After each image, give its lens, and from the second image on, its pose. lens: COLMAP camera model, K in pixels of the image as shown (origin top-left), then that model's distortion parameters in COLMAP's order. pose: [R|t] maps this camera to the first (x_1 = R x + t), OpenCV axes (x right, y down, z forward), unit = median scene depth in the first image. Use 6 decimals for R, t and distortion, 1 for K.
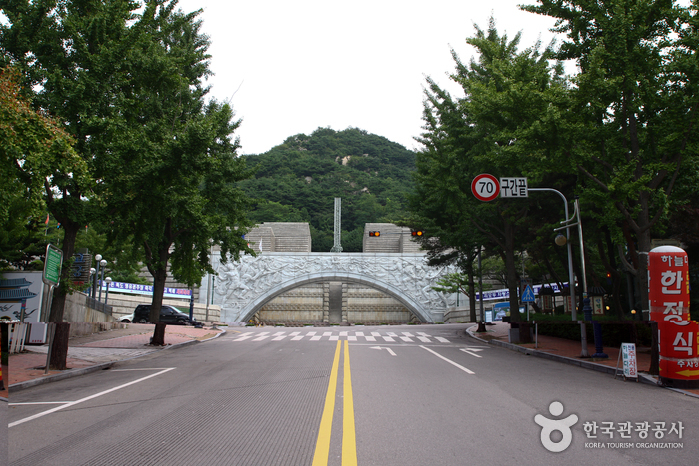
lens RADIAL K [[688.1, 0, 349.4], [0, 688.1, 233.7], [0, 0, 1]] dist [0.002607, 0.000000]
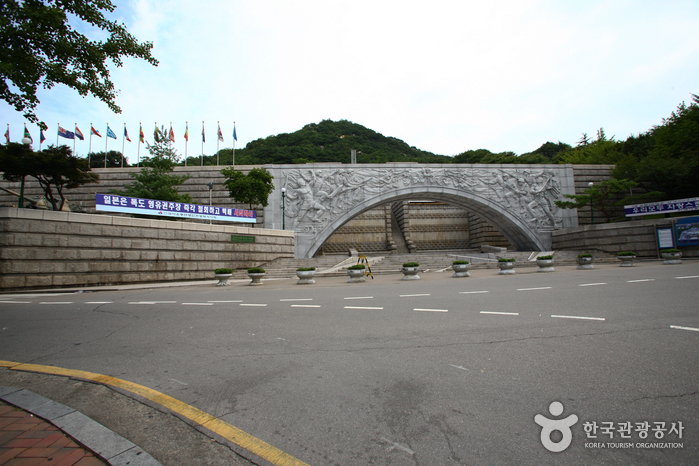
lens RADIAL K [[351.8, 0, 351.3], [0, 351.8, 231.7], [0, 0, 1]] dist [-0.040499, 0.002082]
pose [[0.997993, -0.026661, 0.057433, -0.138564], [0.019666, 0.992688, 0.119094, 0.057173], [-0.060188, -0.117726, 0.991220, 0.577731]]
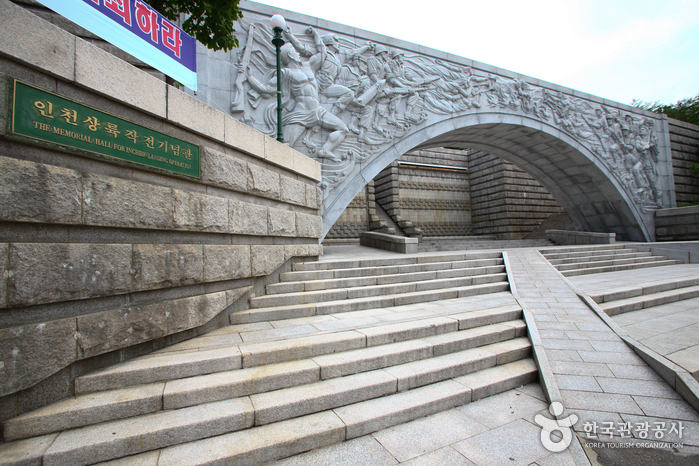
lens RADIAL K [[351.8, 0, 358.6], [0, 351.8, 220.7], [0, 0, 1]] dist [-0.040499, 0.002082]
pose [[0.912062, -0.002133, 0.410047, -0.207038], [-0.050286, 0.991857, 0.117009, 0.101364], [-0.406957, -0.127339, 0.904528, 0.833668]]
